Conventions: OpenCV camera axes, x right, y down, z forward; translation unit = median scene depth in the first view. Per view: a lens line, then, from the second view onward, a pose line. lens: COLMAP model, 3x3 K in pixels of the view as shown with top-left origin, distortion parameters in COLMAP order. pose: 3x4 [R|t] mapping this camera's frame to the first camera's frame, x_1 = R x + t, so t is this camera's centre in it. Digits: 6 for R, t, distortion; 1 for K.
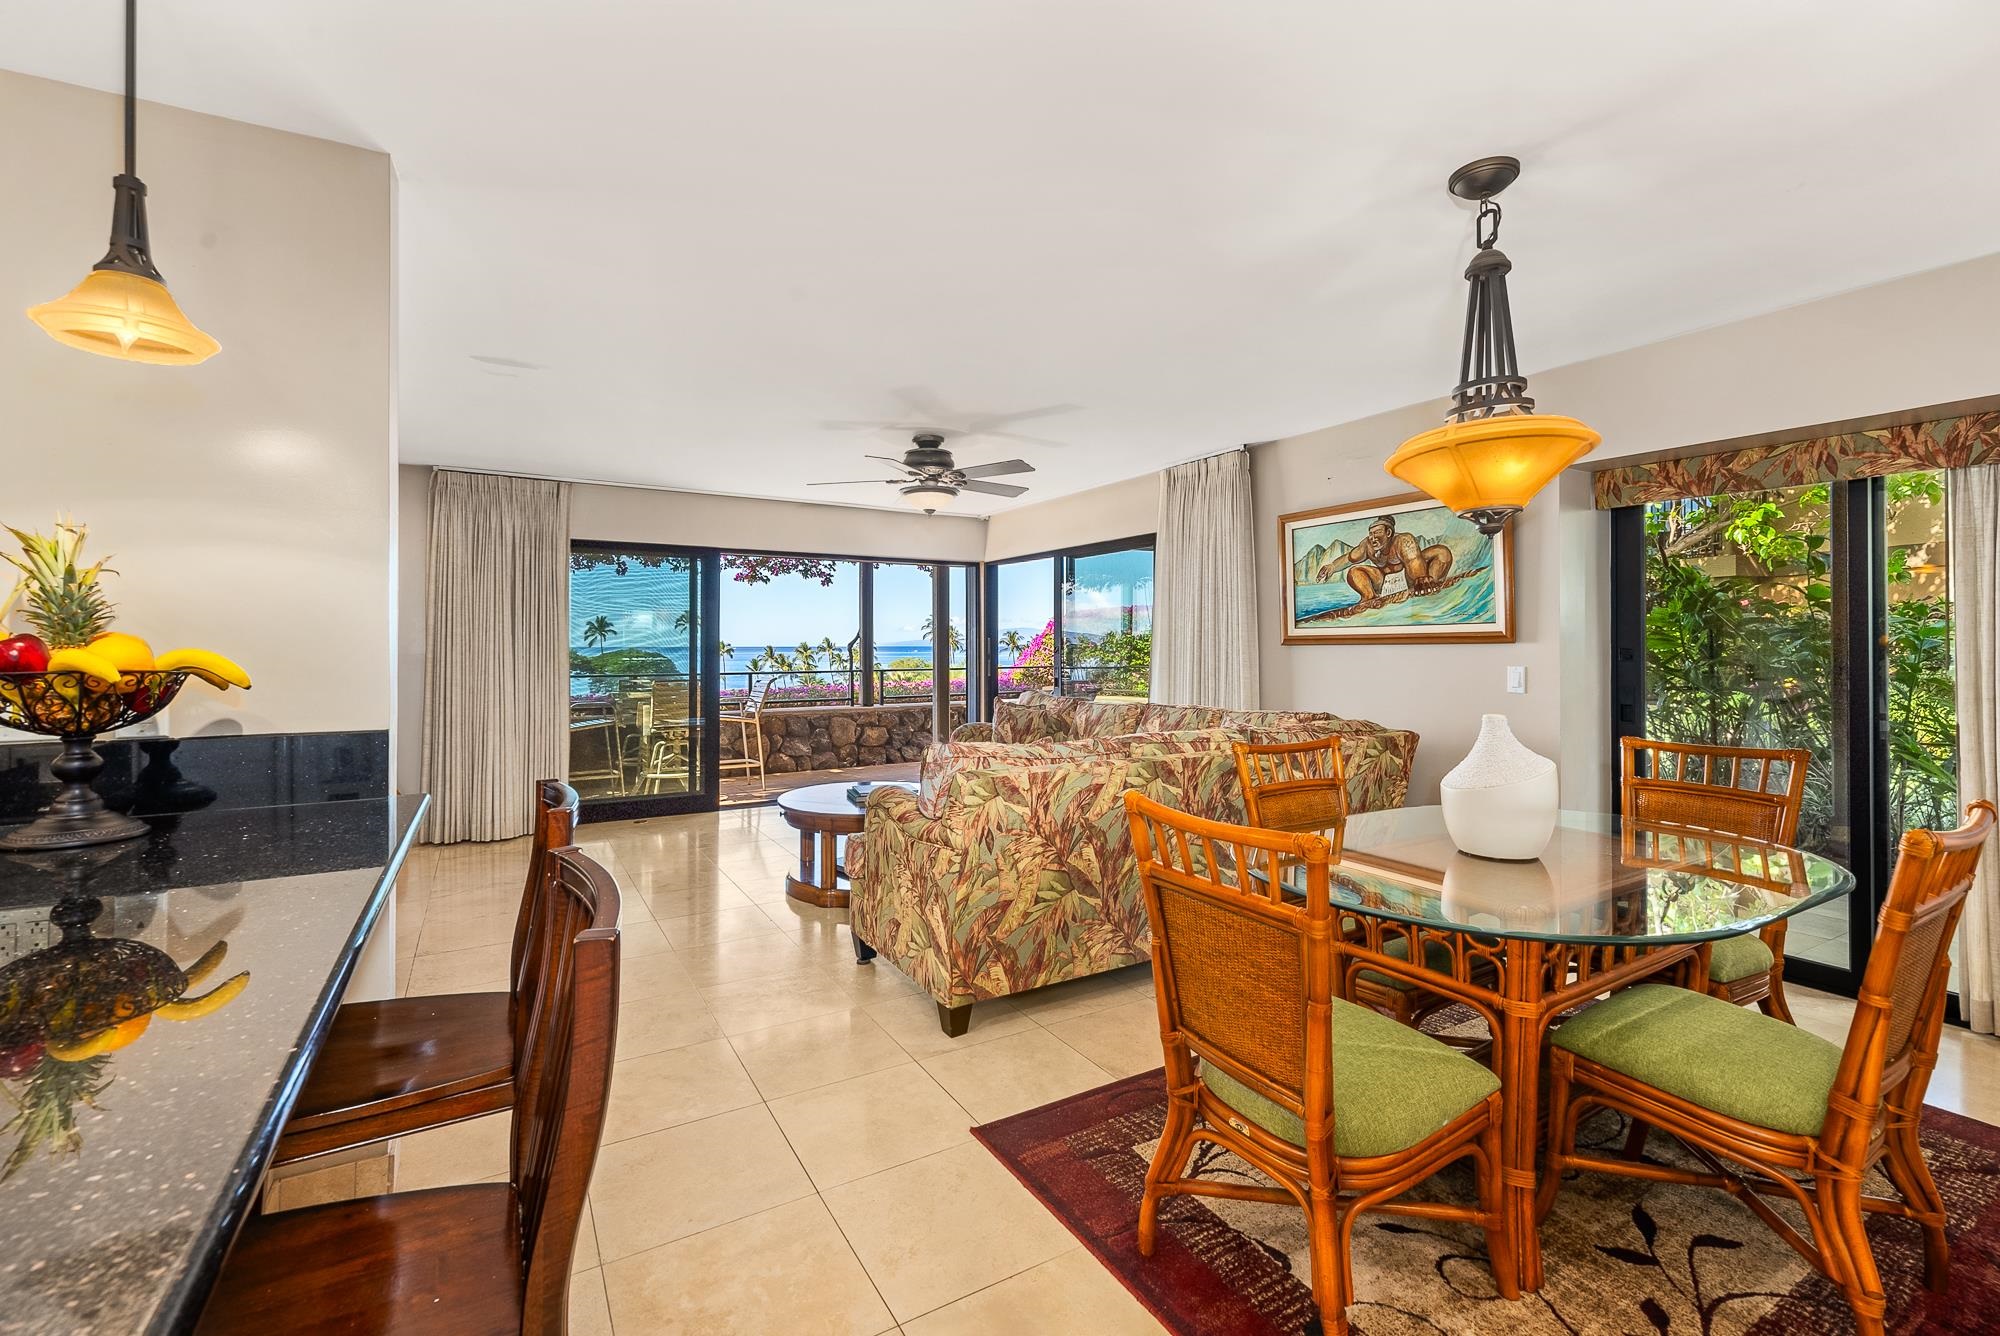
lens RADIAL K [[862.0, 0, 989.7], [0, 862.0, 638.1], [0, 0, 1]] dist [-0.013141, 0.002677]
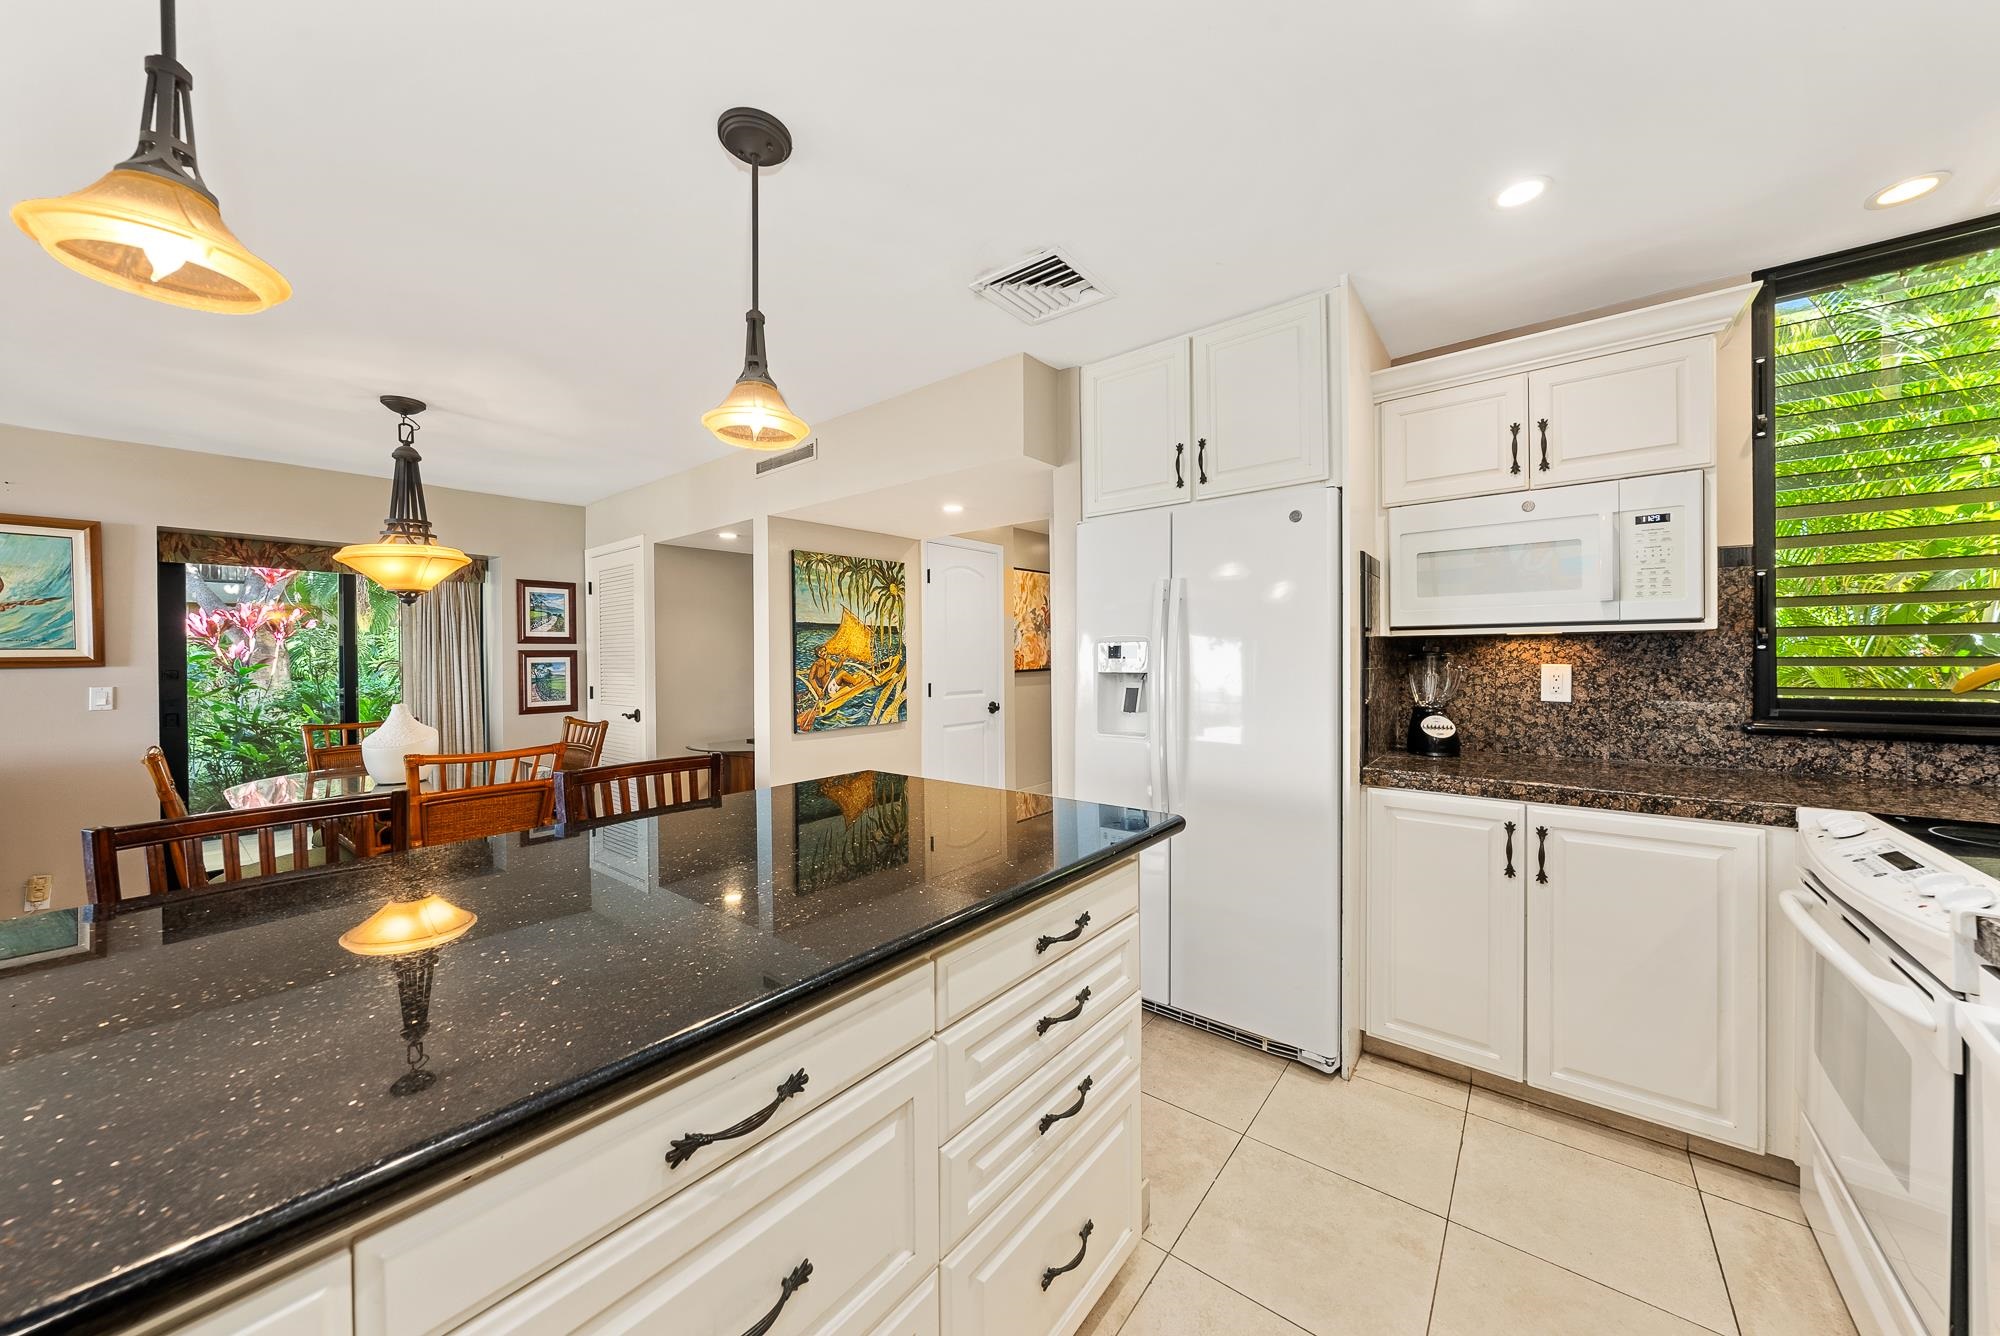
lens RADIAL K [[687.3, 0, 995.1], [0, 687.3, 665.3], [0, 0, 1]] dist [-0.000248, 0.000250]
pose [[-0.349878, -0.005265, 0.936780, -0.622824], [0.003752, 0.999968, 0.007021, 0.001677], [-0.936788, 0.005971, -0.349848, 0.179785]]
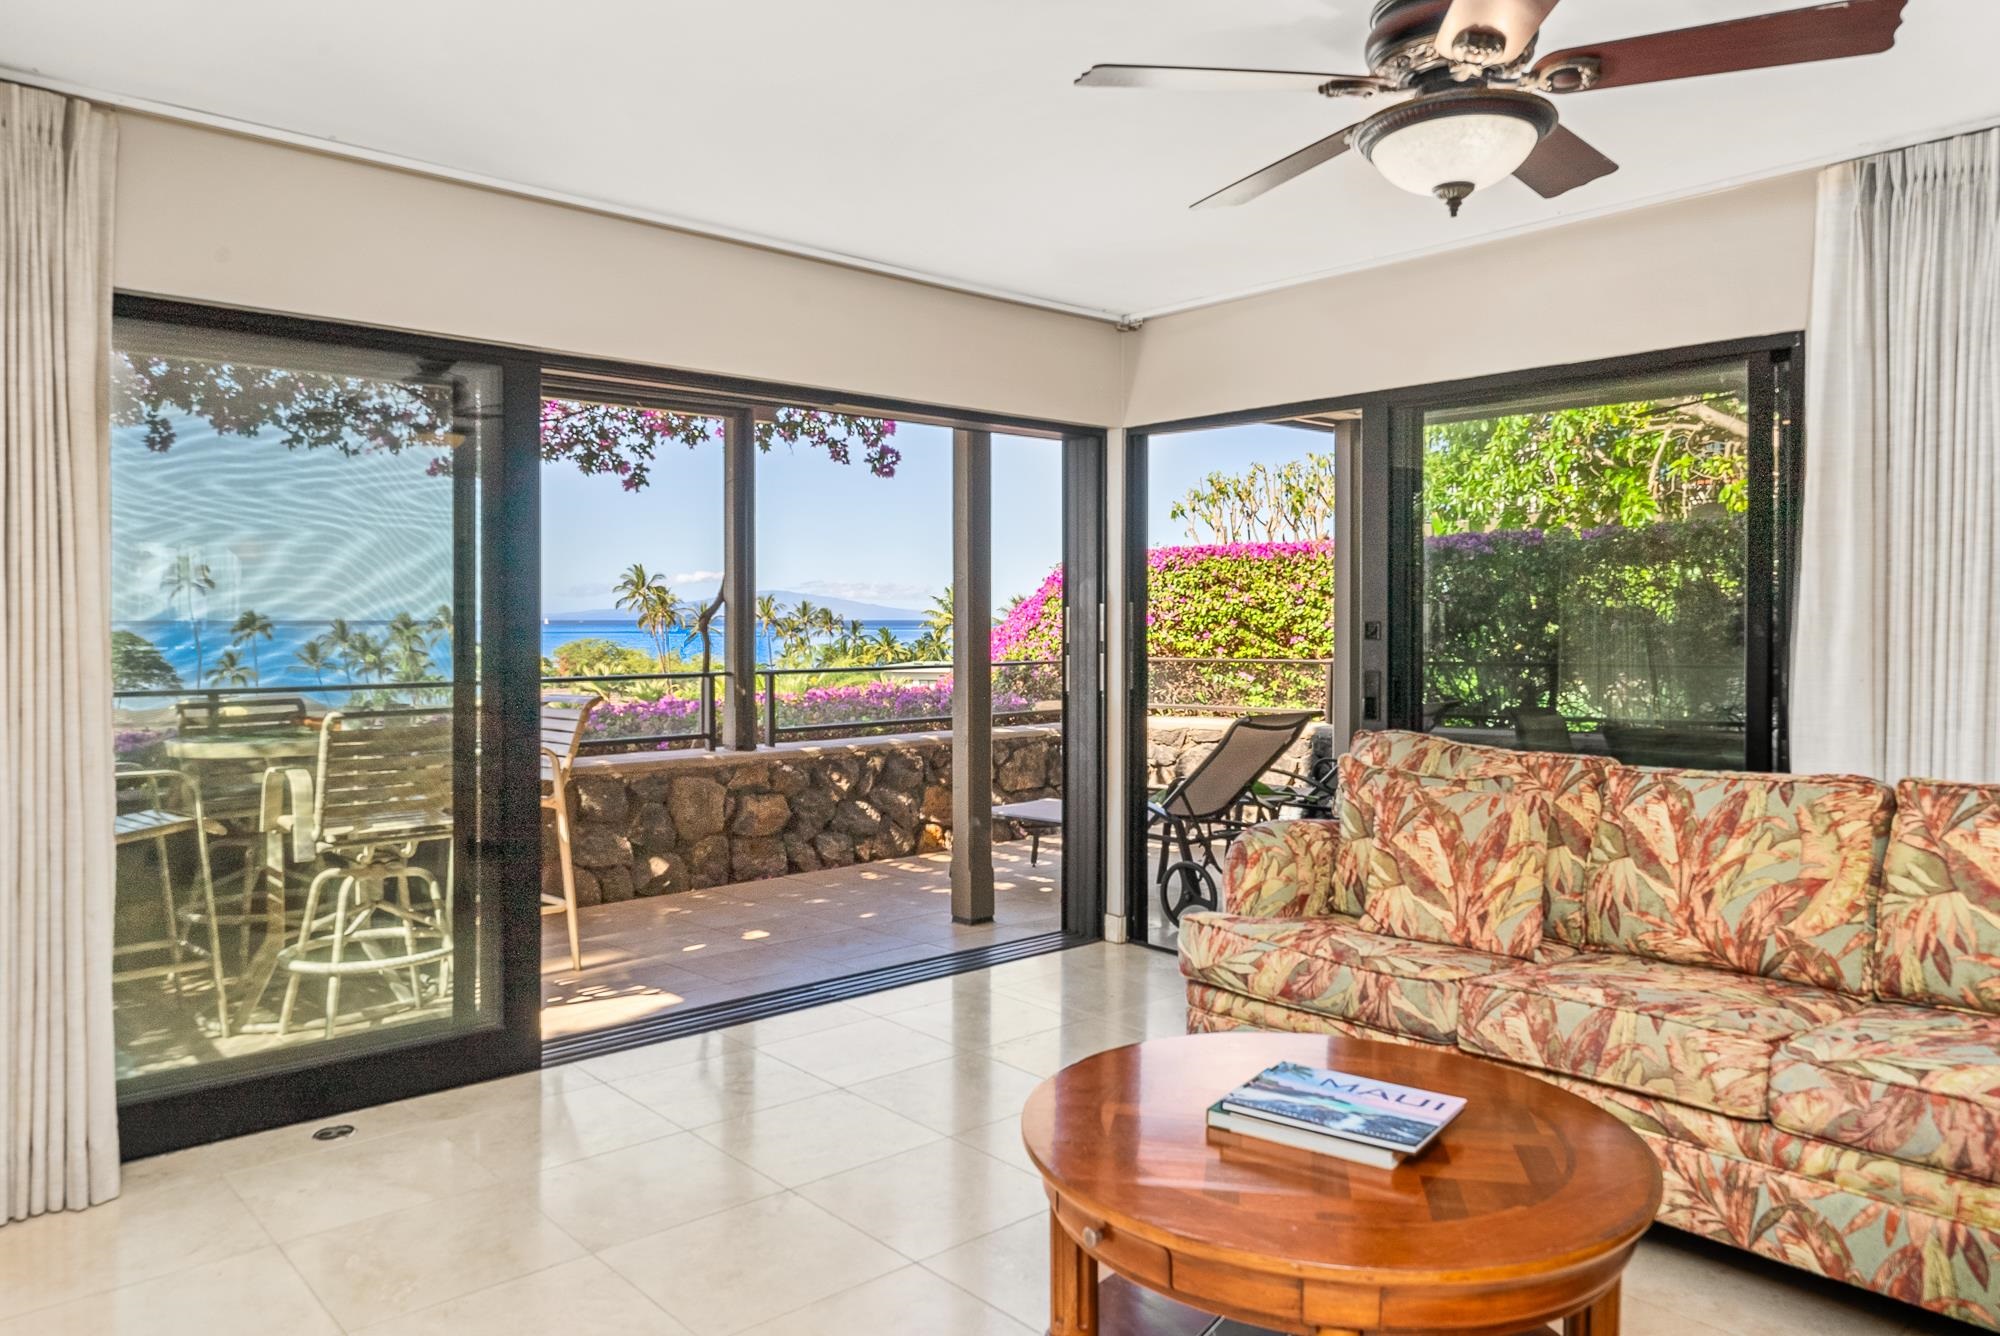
lens RADIAL K [[1410.0, 0, 998.4], [0, 1410.0, 624.8], [0, 0, 1]] dist [0.012291, -0.009198]
pose [[0.982039, 0.001840, 0.188668, -0.391190], [-0.004242, 0.999915, 0.012332, 0.006405], [-0.188630, -0.012910, 0.981963, 0.623506]]
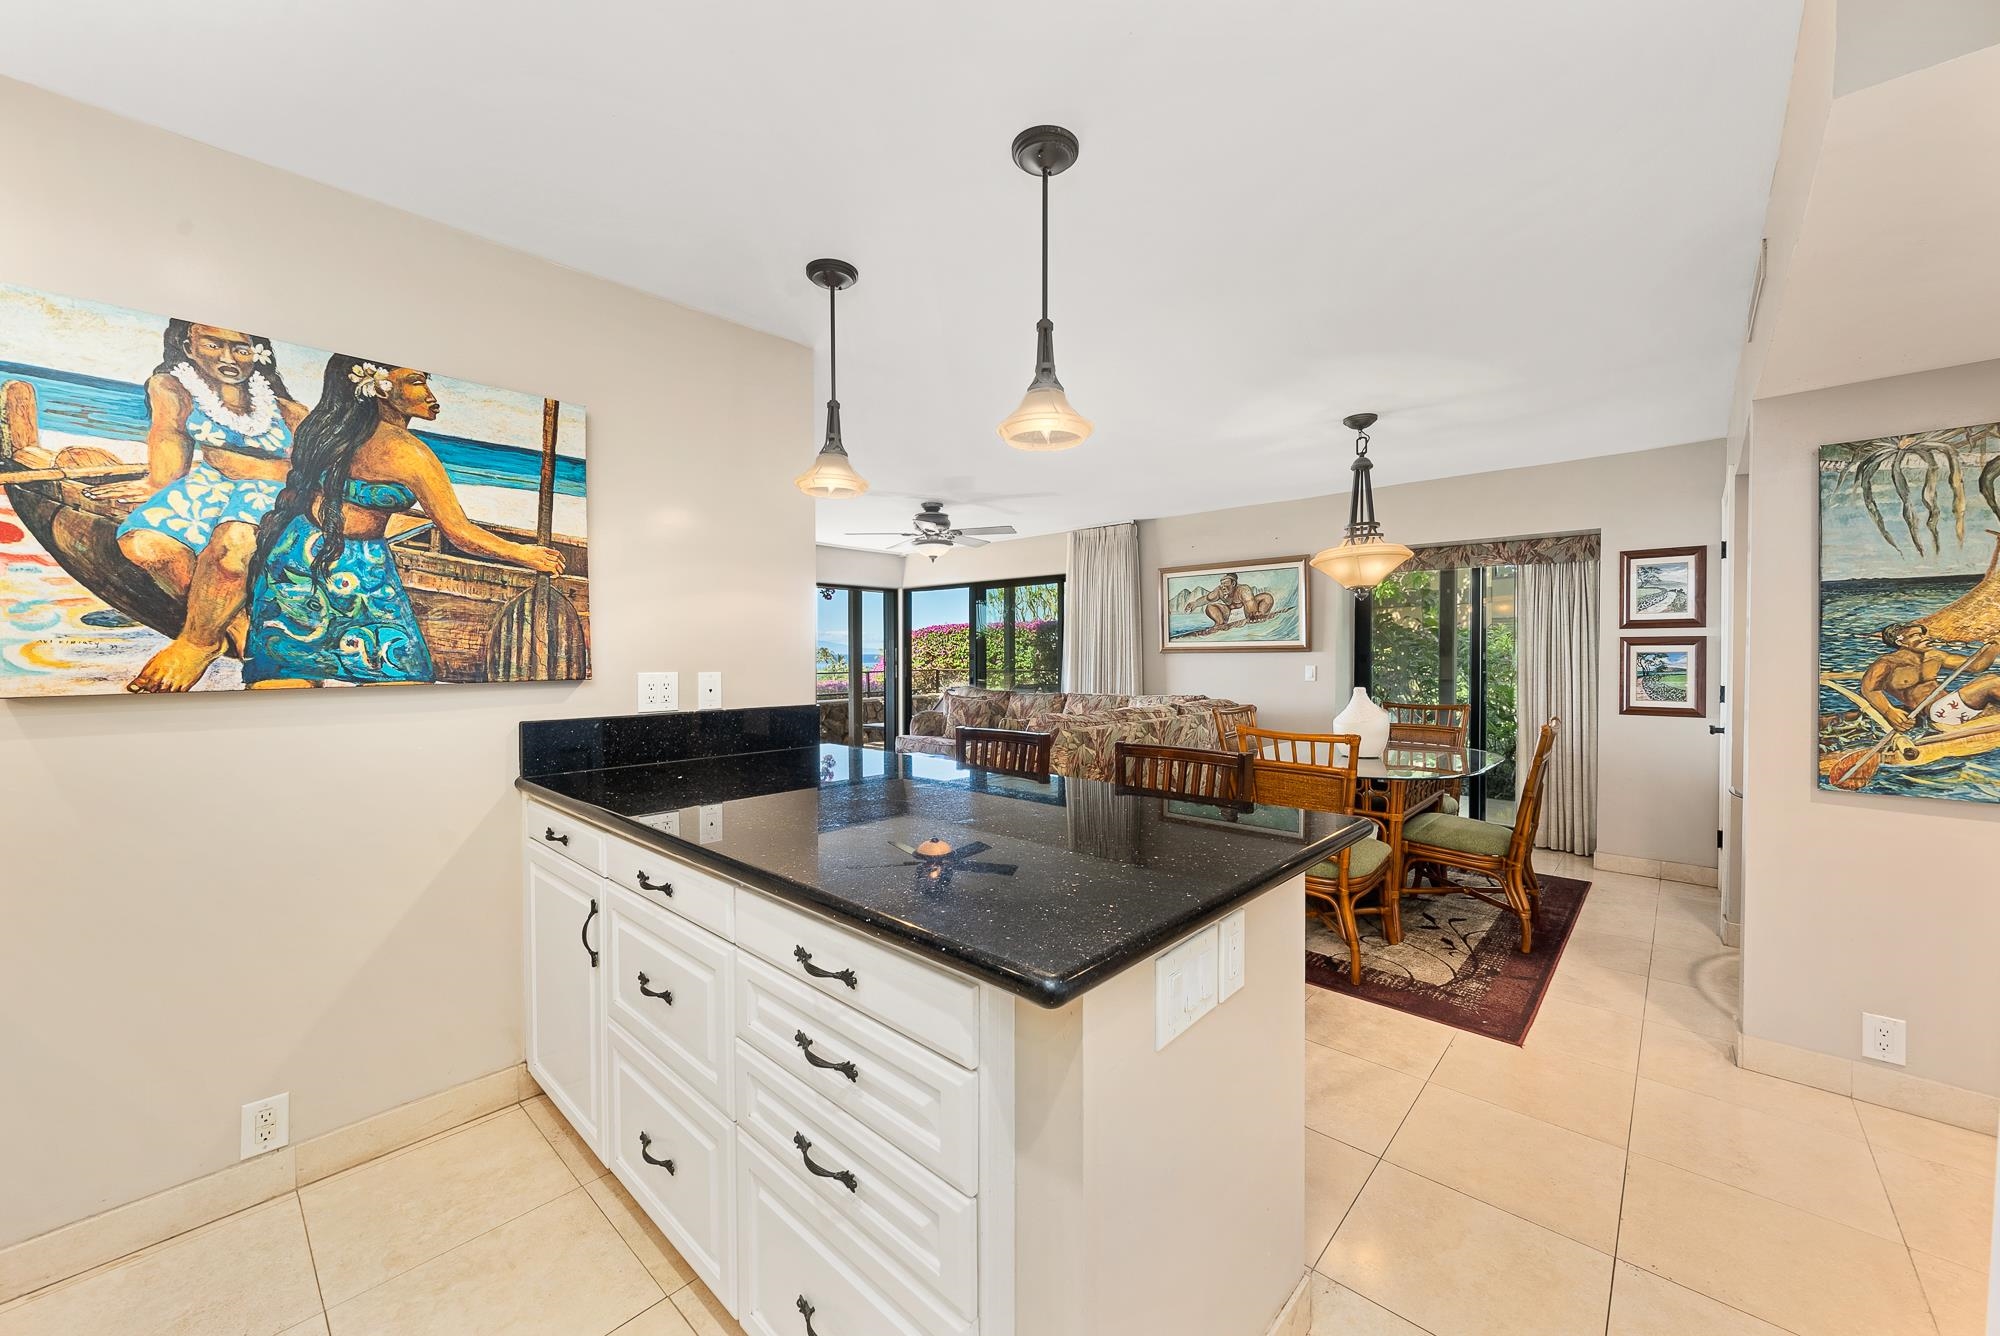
lens RADIAL K [[747.0, 0, 1007.9], [0, 747.0, 662.4], [0, 0, 1]] dist [0.001599, -0.000404]
pose [[0.952126, -0.003243, 0.305687, -0.386679], [-0.003022, 0.999795, 0.020017, -0.001448], [-0.305690, -0.019983, 0.951921, -0.220390]]
